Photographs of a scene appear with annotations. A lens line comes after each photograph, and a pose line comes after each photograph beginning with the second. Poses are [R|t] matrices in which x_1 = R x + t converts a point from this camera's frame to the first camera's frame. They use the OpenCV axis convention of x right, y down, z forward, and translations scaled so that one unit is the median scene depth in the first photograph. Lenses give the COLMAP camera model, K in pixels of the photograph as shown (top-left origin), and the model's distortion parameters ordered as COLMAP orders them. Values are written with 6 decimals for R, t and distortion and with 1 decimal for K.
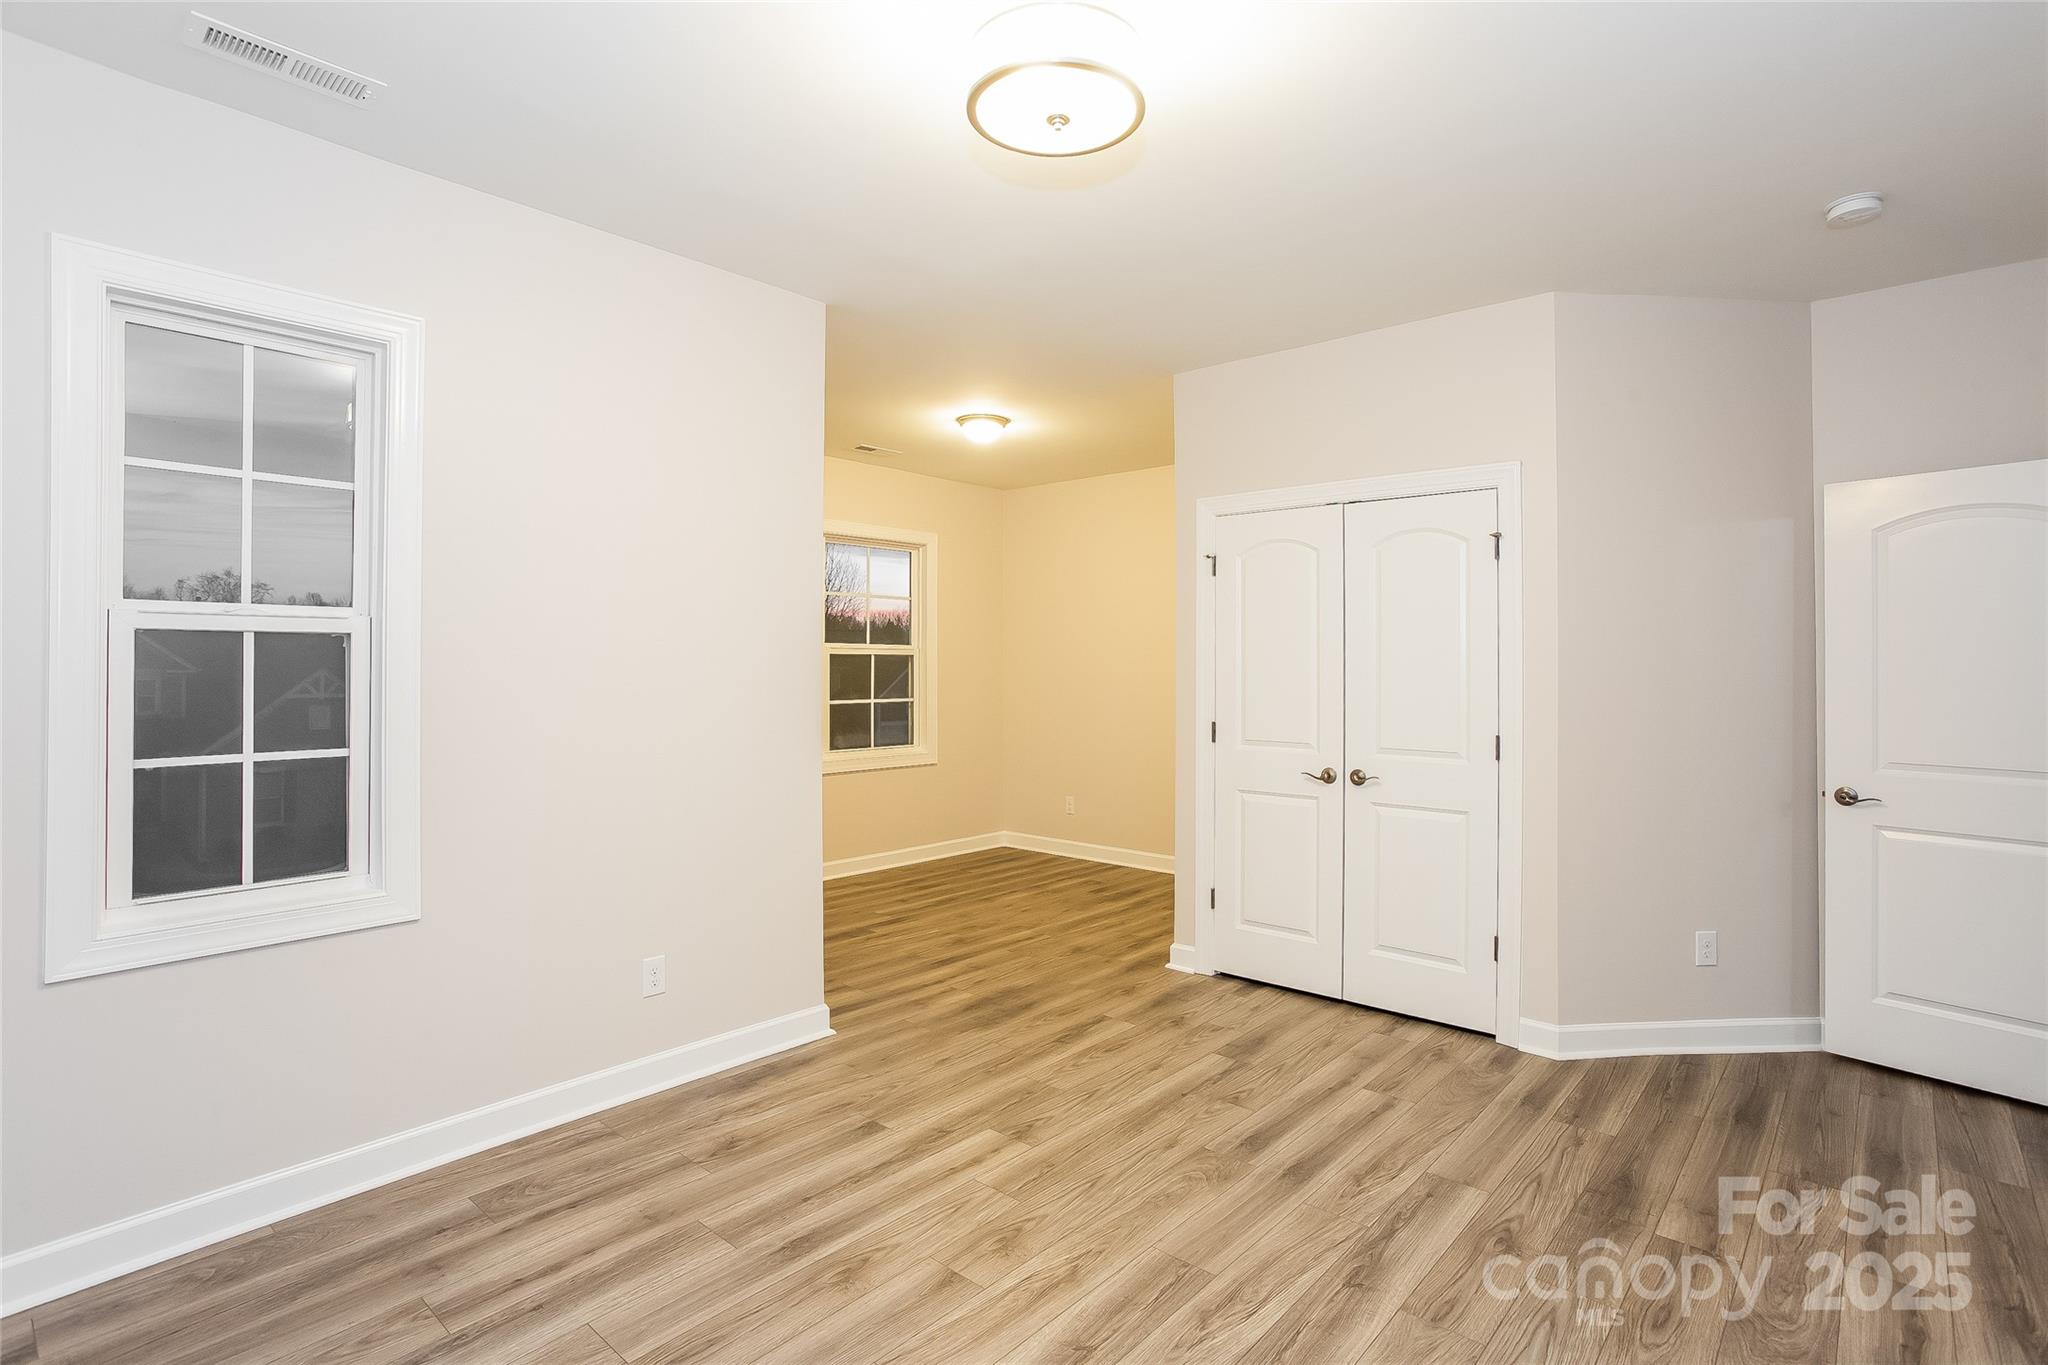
lens RADIAL K [[1008.1, 0, 1037.0], [0, 1008.1, 667.9], [0, 0, 1]] dist [-0.029623, 0.012079]
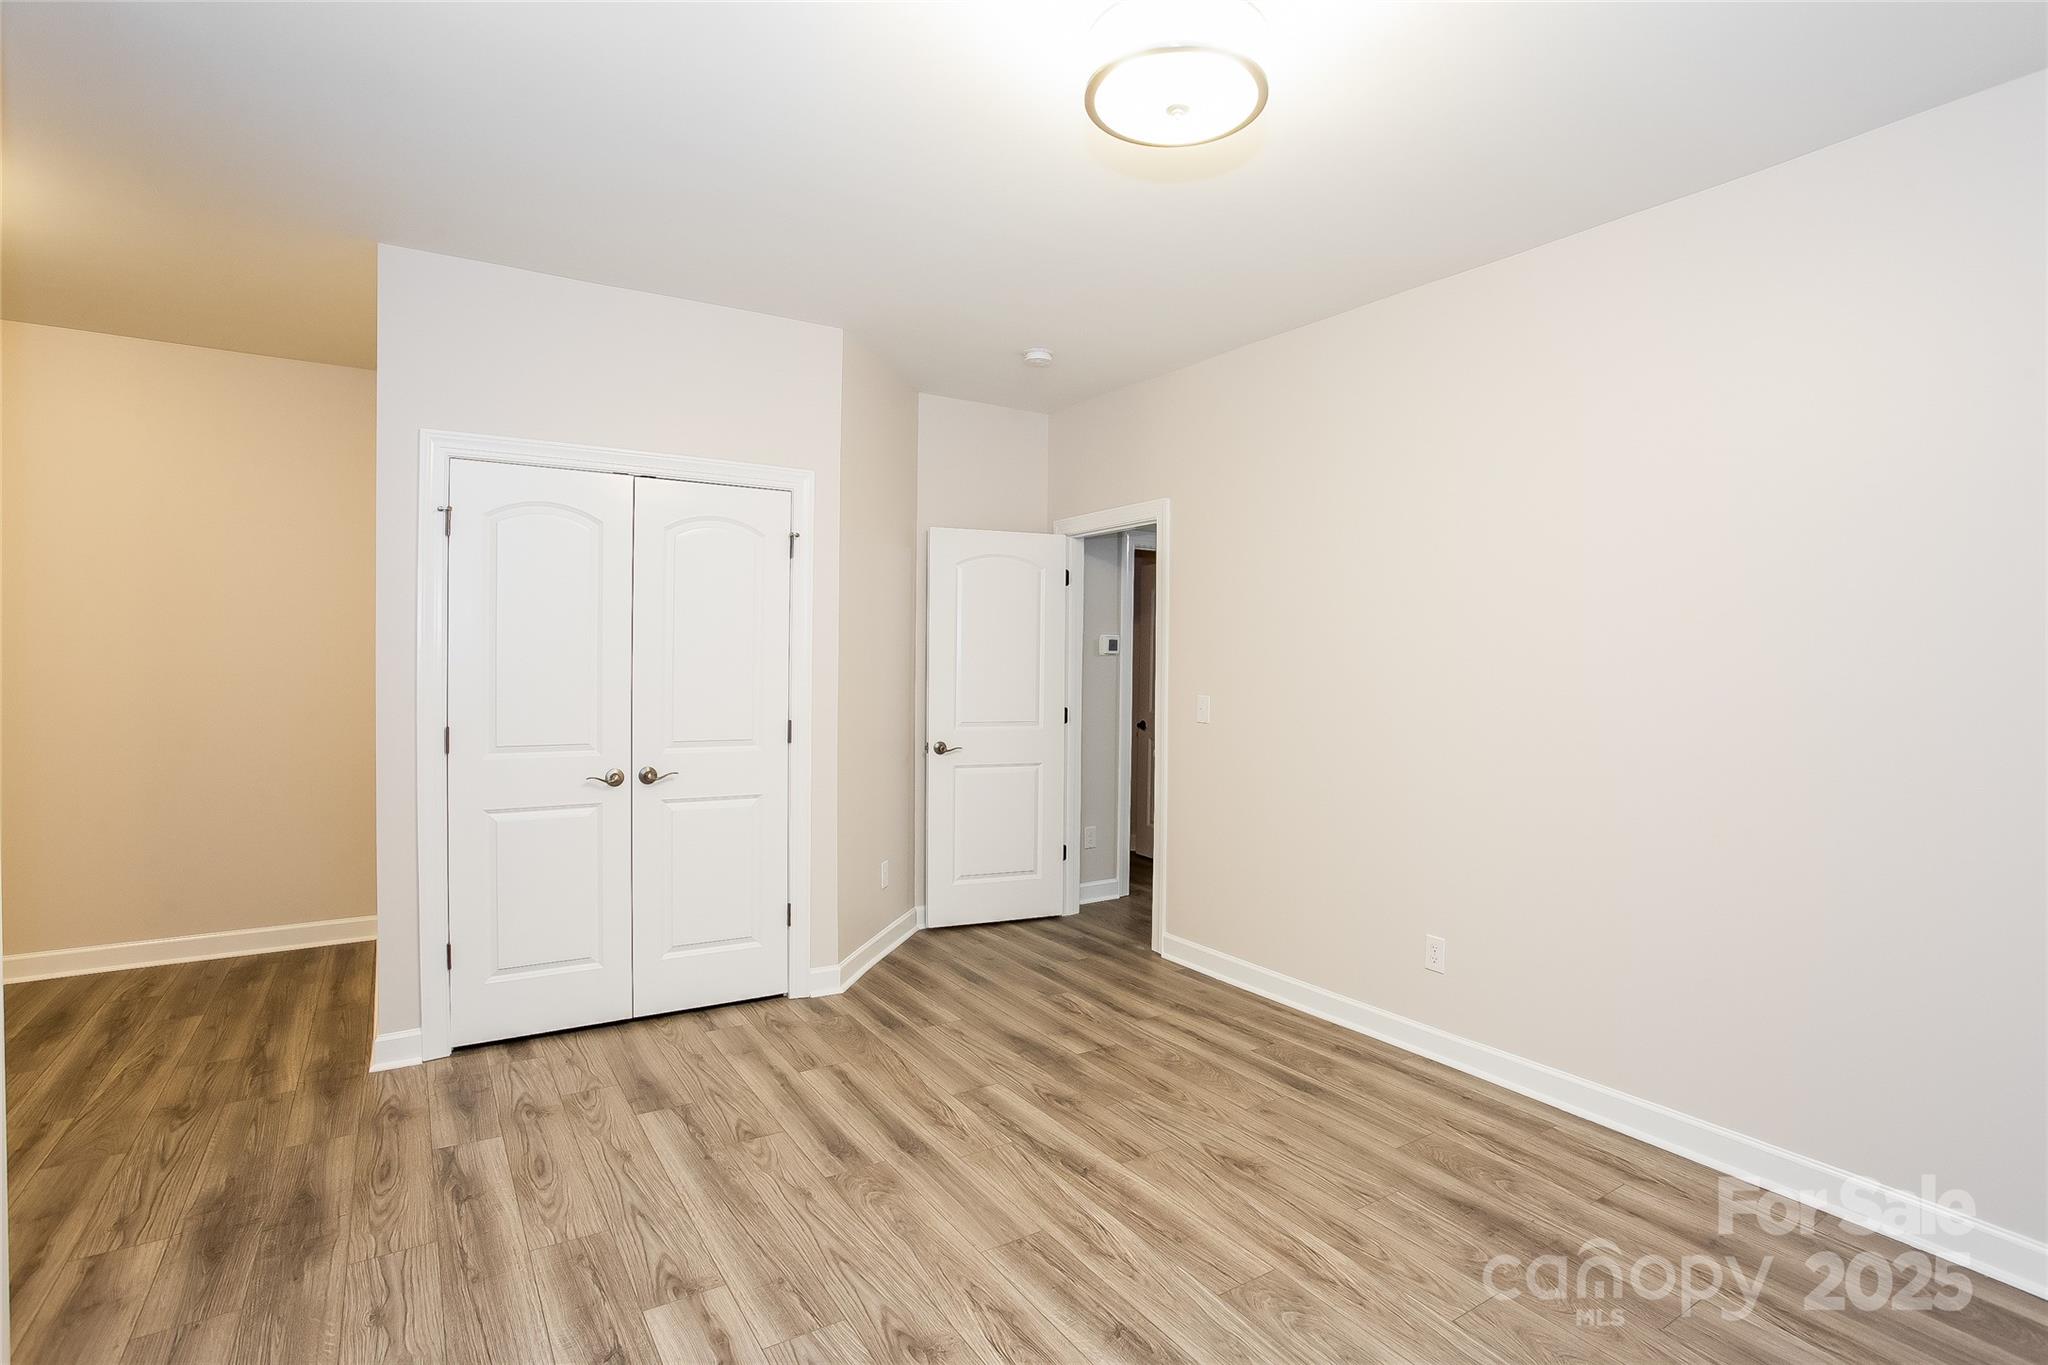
lens RADIAL K [[1008.1, 0, 1014.7], [0, 1008.1, 697.8], [0, 0, 1]] dist [-0.029623, 0.012079]
pose [[0.278195, -0.037050, 0.959810, -0.542025], [-0.010986, 0.999068, 0.041750, -0.006163], [-0.960462, -0.022159, 0.277529, 0.477377]]
